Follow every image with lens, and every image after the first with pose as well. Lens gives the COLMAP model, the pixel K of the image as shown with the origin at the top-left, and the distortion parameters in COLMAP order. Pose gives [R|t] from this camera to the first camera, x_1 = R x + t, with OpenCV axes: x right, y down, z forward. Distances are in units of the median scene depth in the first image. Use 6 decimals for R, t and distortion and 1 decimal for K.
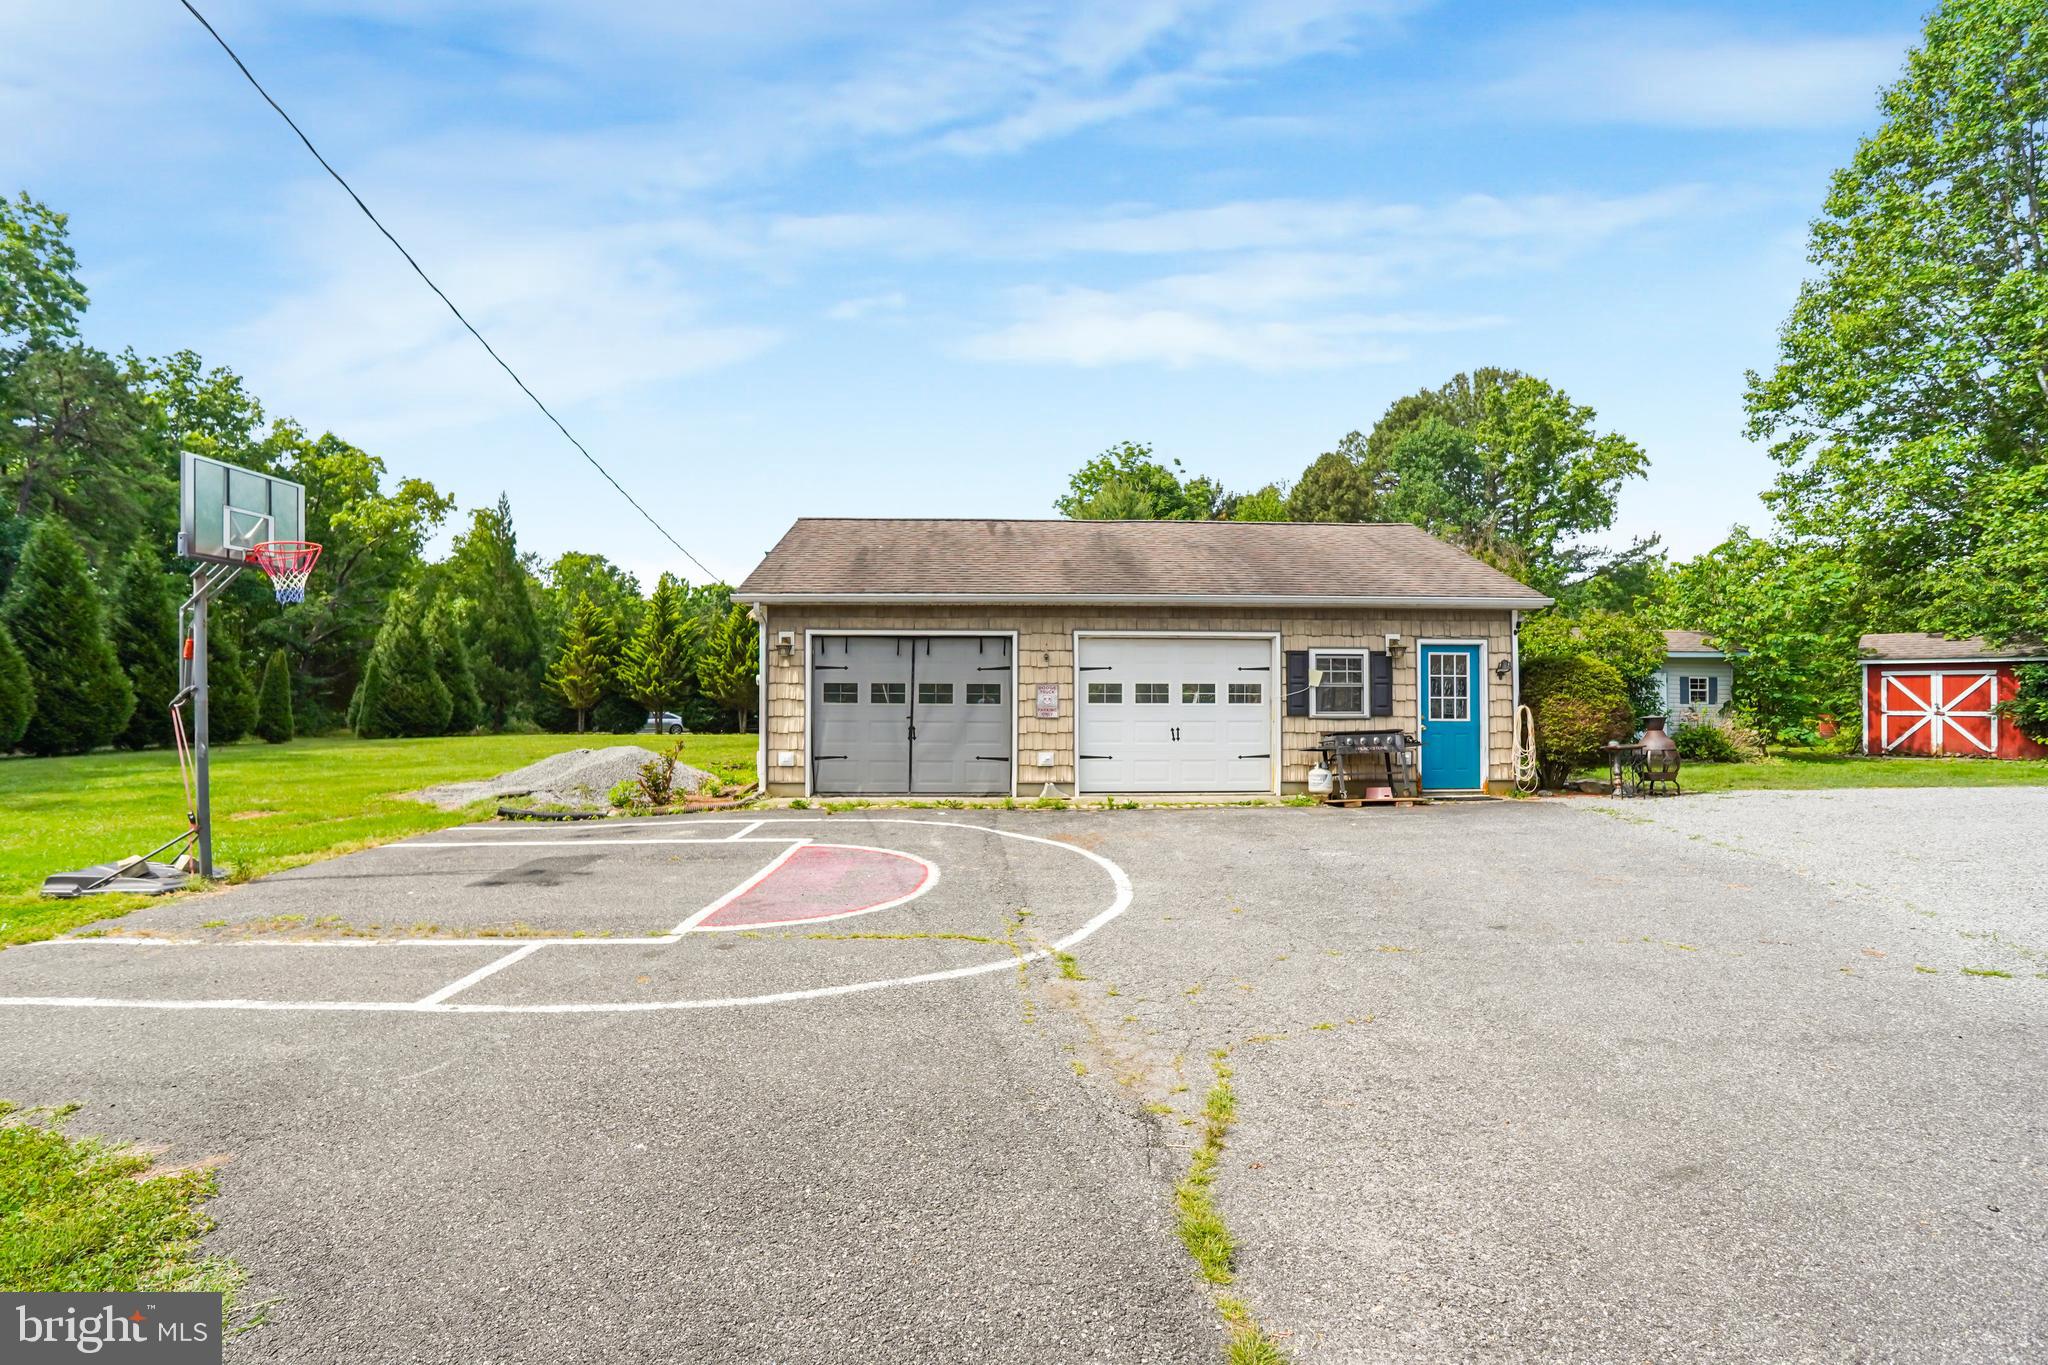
lens RADIAL K [[880.2, 0, 1032.7], [0, 880.2, 693.5], [0, 0, 1]] dist [-0.037666, 0.000334]
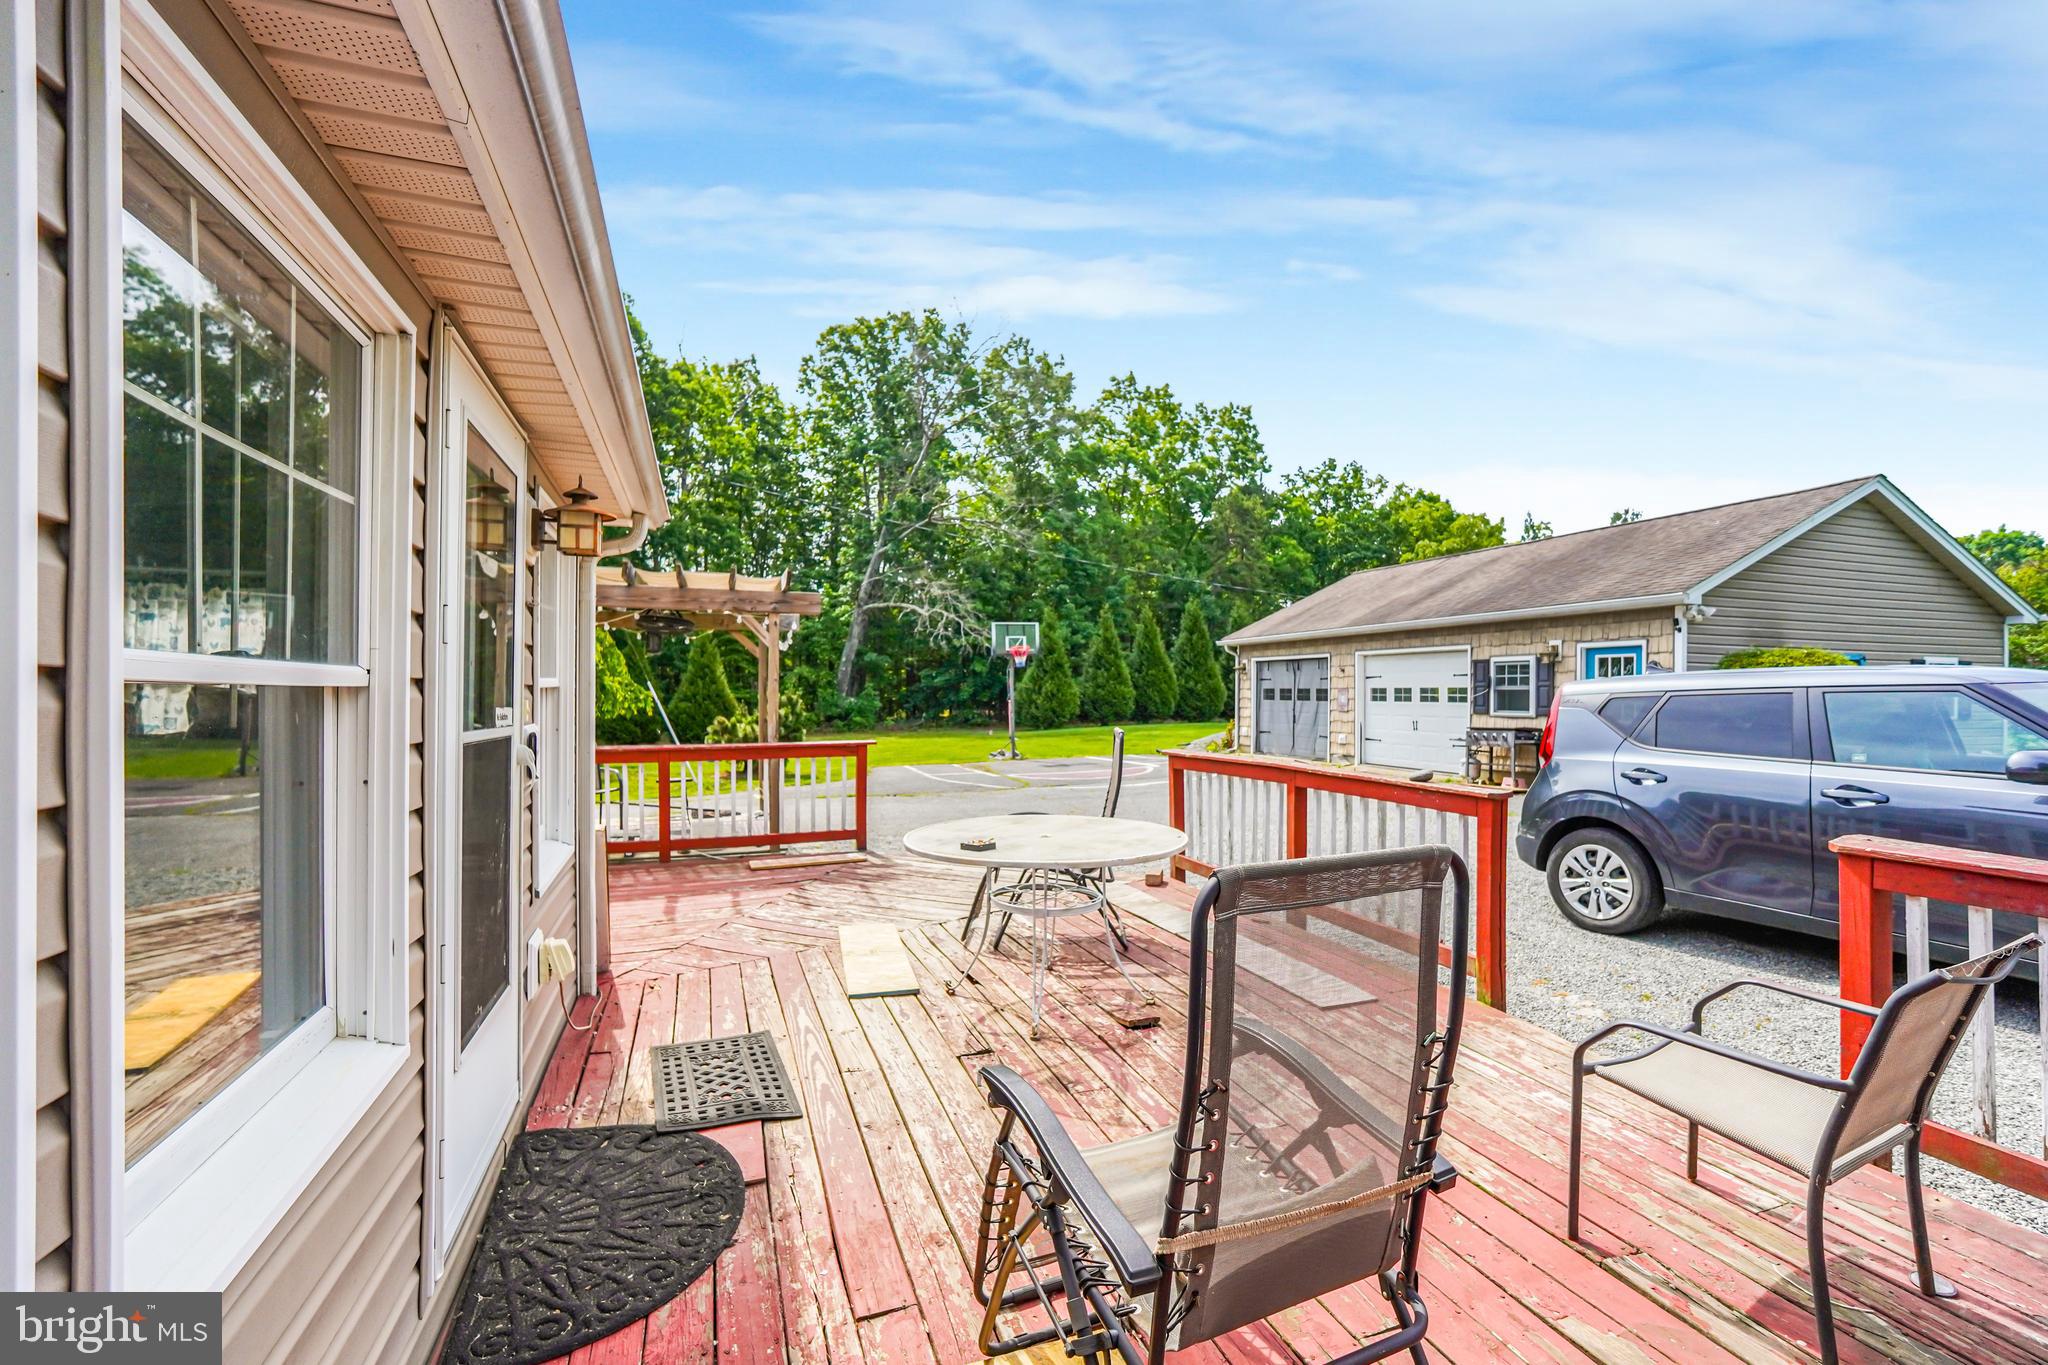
lens RADIAL K [[880.2, 0, 1032.7], [0, 880.2, 693.5], [0, 0, 1]] dist [-0.037666, 0.000334]
pose [[0.301225, 0.000409, -0.953553, 1.246134], [0.016250, 0.999852, 0.005562, -0.018757], [0.953415, -0.017170, 0.301174, 0.057139]]
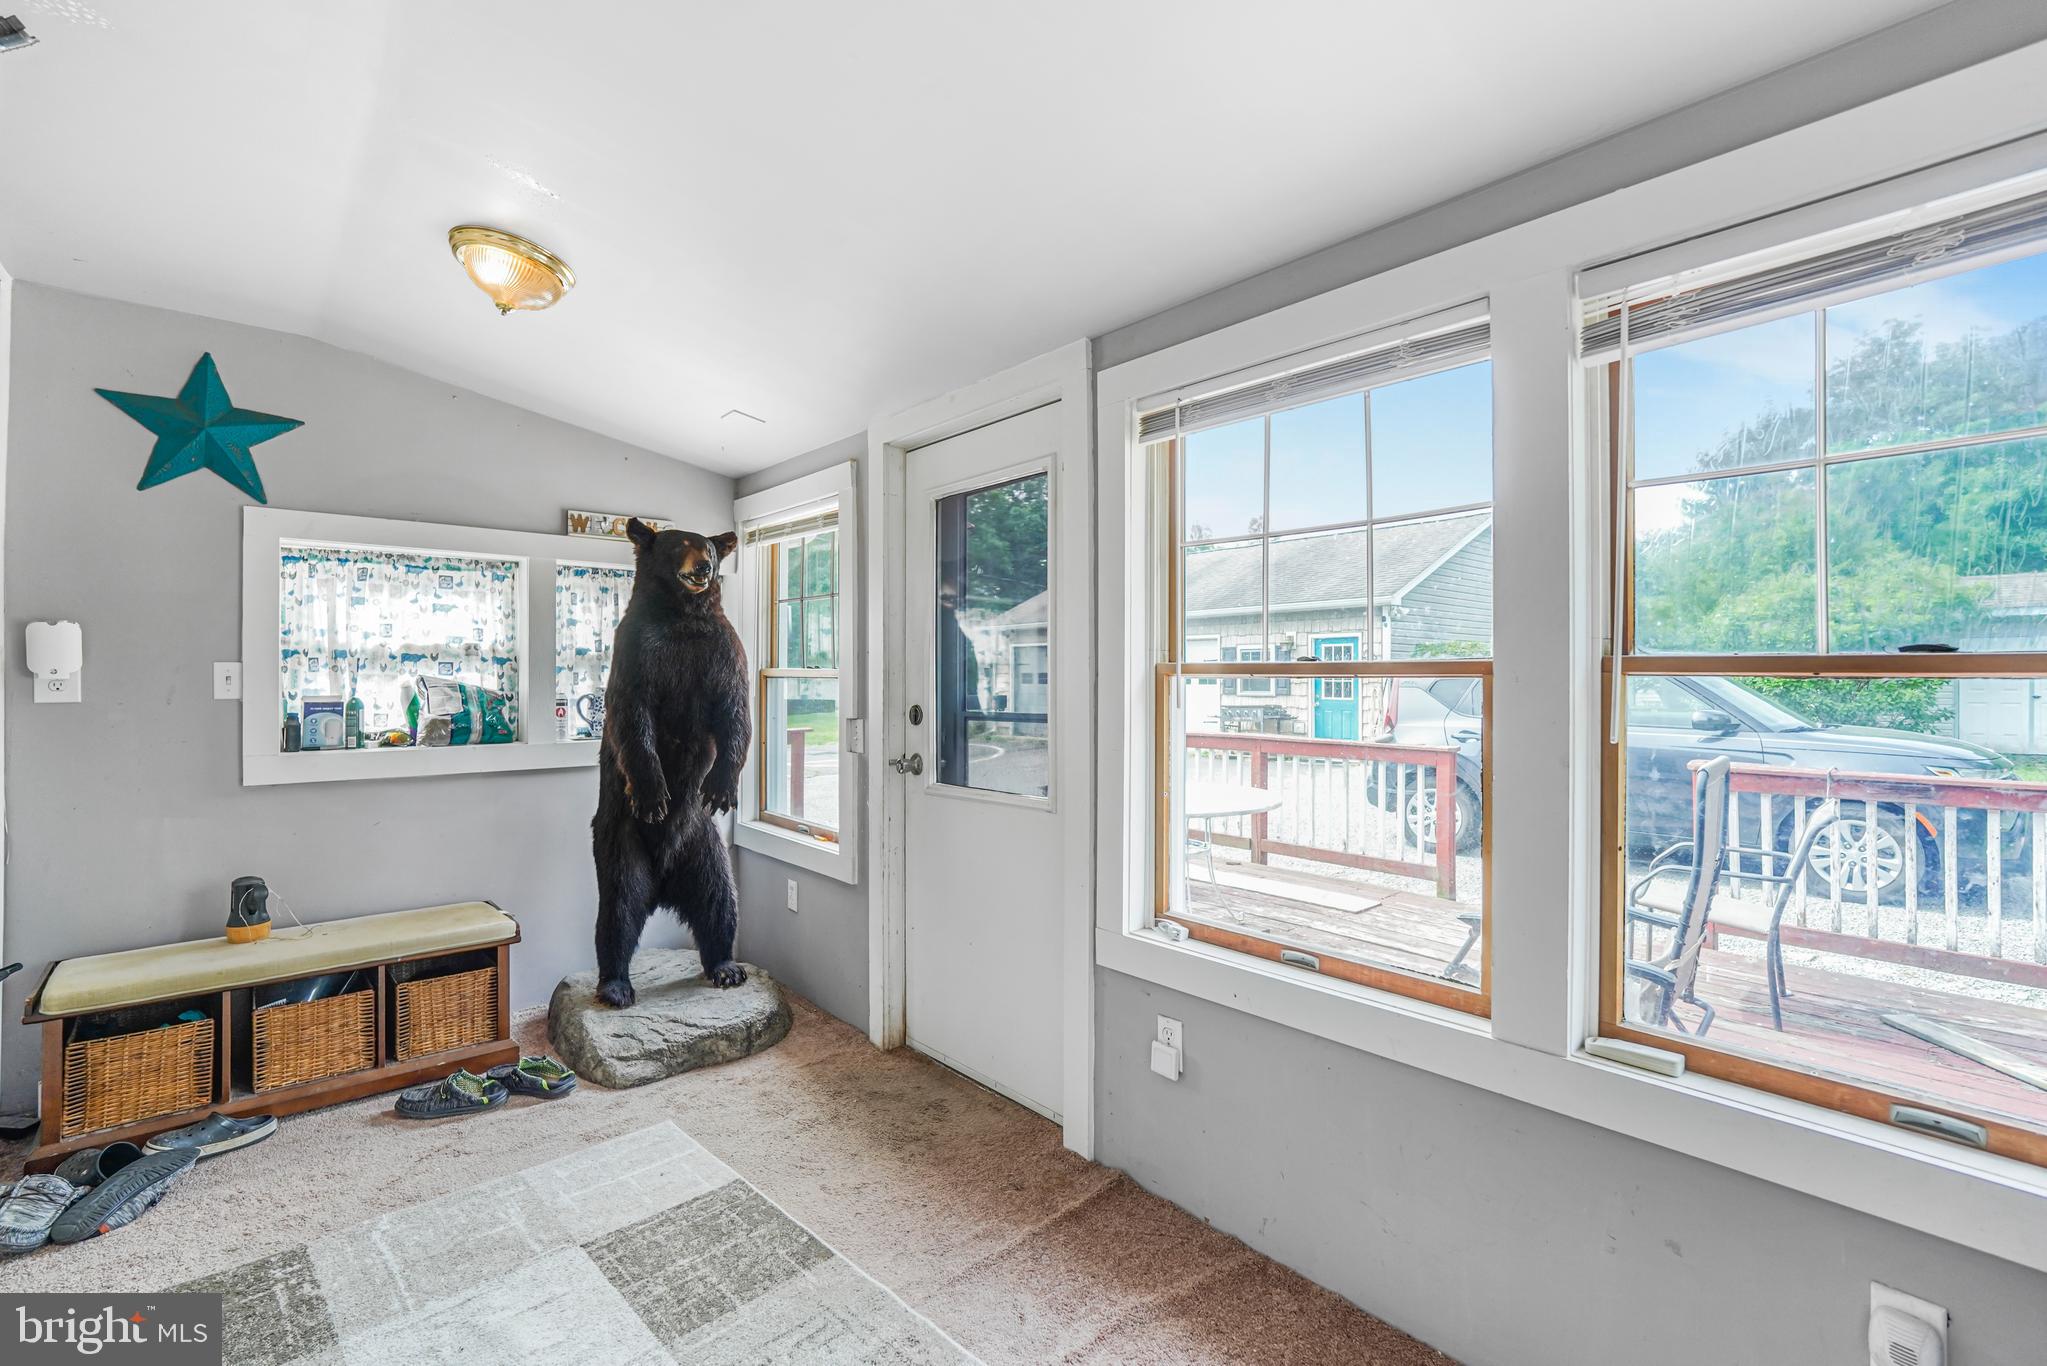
lens RADIAL K [[904.0, 0, 1051.4], [0, 904.0, 677.4], [0, 0, 1]] dist [-0.039930, 0.000050]
pose [[0.635087, -0.003835, -0.772432, 1.223242], [0.020348, 0.999724, 0.011767, -0.023498], [0.772173, -0.023190, 0.634989, -0.126528]]
